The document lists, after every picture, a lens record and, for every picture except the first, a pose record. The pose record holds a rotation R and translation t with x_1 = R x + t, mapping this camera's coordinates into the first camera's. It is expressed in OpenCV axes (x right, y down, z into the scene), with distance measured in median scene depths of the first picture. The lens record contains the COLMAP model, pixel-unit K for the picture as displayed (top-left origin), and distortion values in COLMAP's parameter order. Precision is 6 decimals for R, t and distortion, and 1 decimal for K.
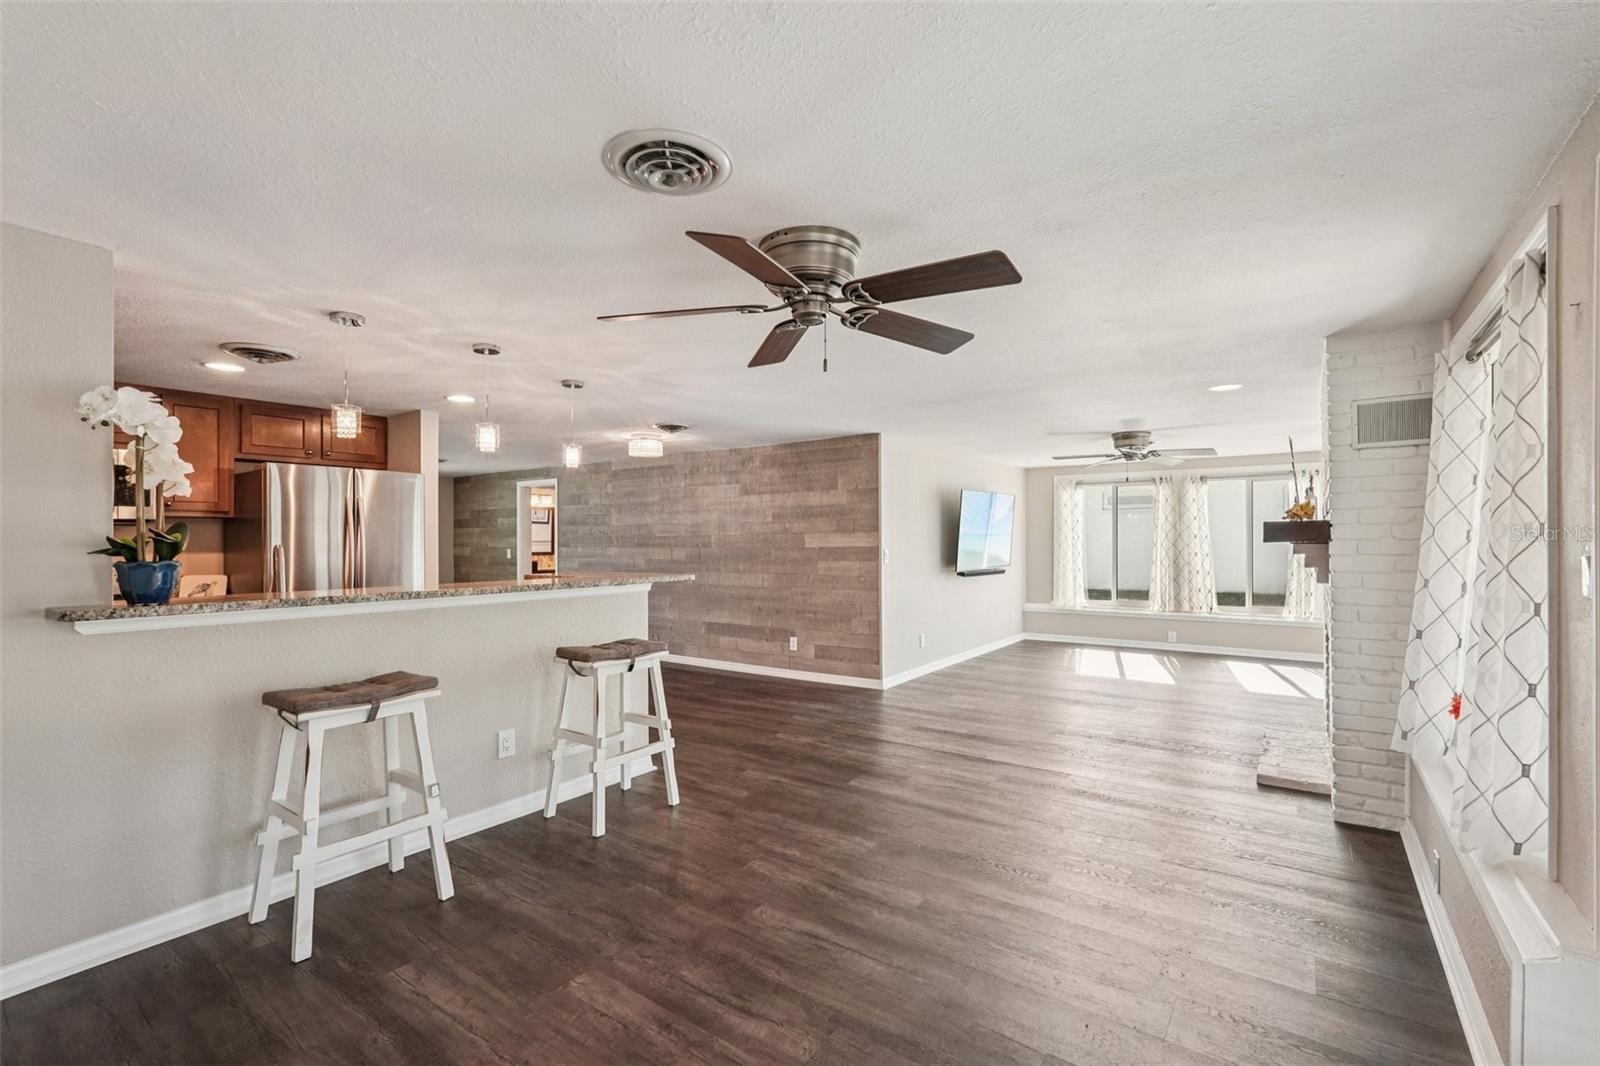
lens RADIAL K [[712.6, 0, 793.4], [0, 712.6, 538.5], [0, 0, 1]] dist [-0.002188, 0.001149]
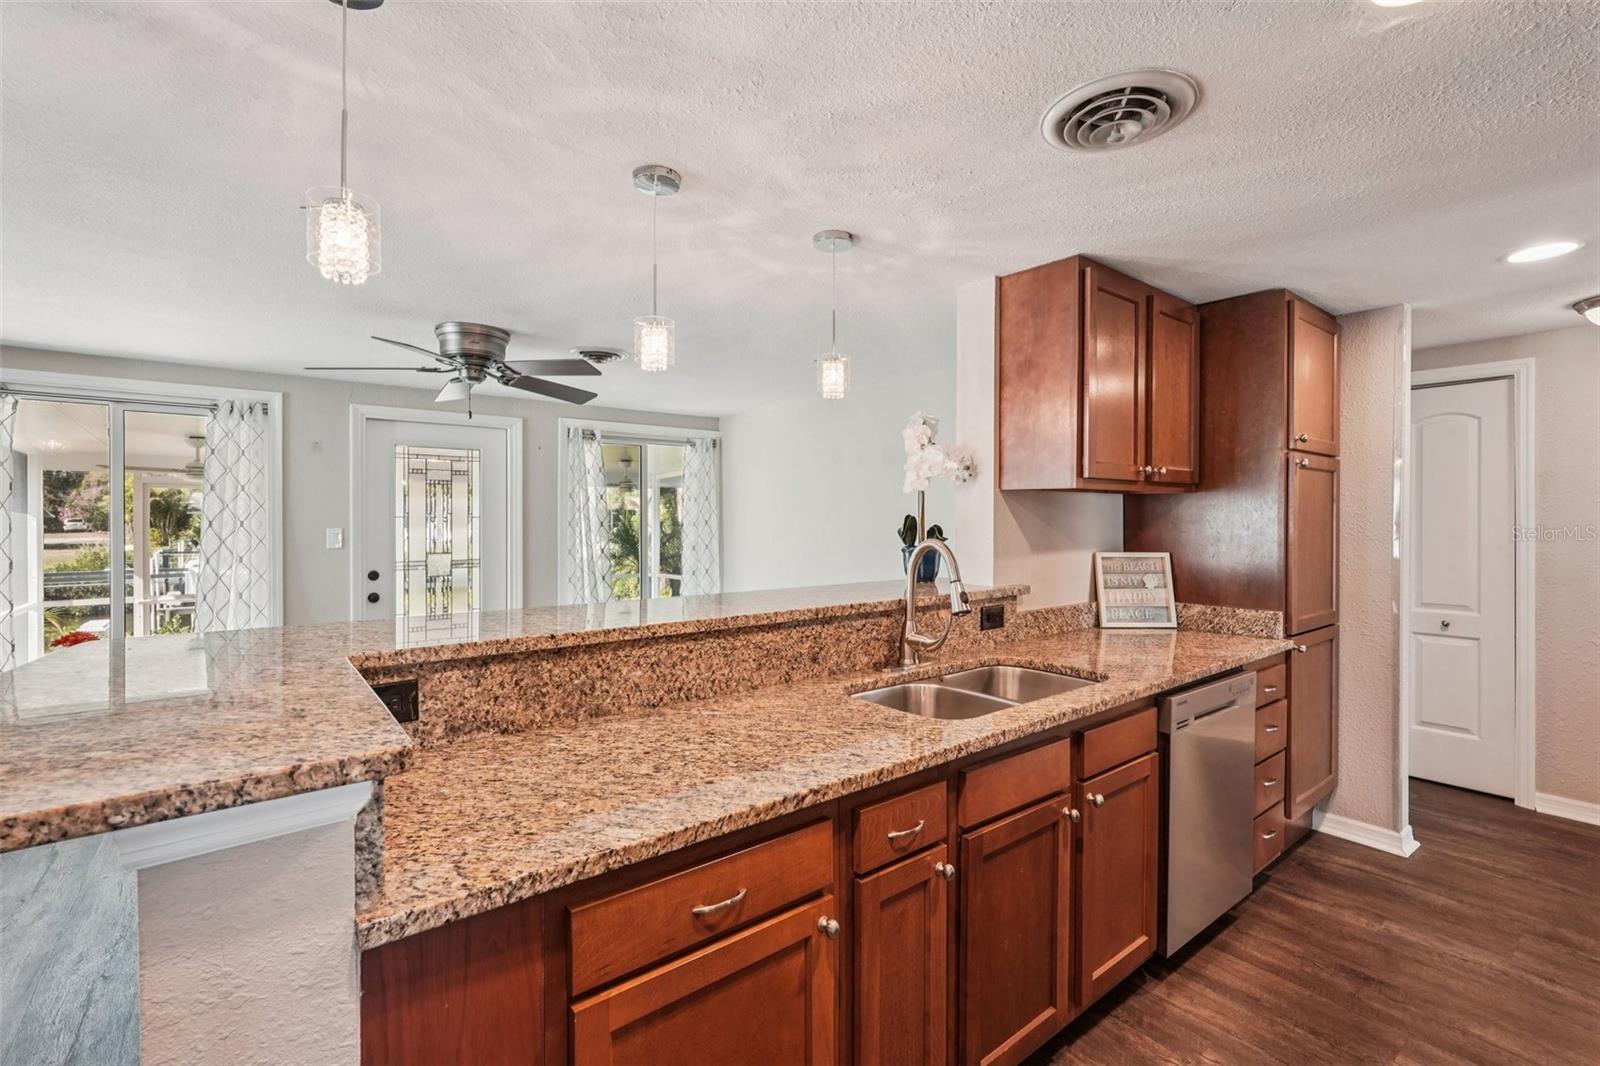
lens RADIAL K [[712.6, 0, 784.5], [0, 712.6, 524.6], [0, 0, 1]] dist [-0.002188, 0.001149]
pose [[-0.960412, 0.000209, 0.278584, -0.499609], [0.001500, 0.999989, 0.004423, -0.005737], [-0.278580, 0.004666, -0.960402, 1.107472]]
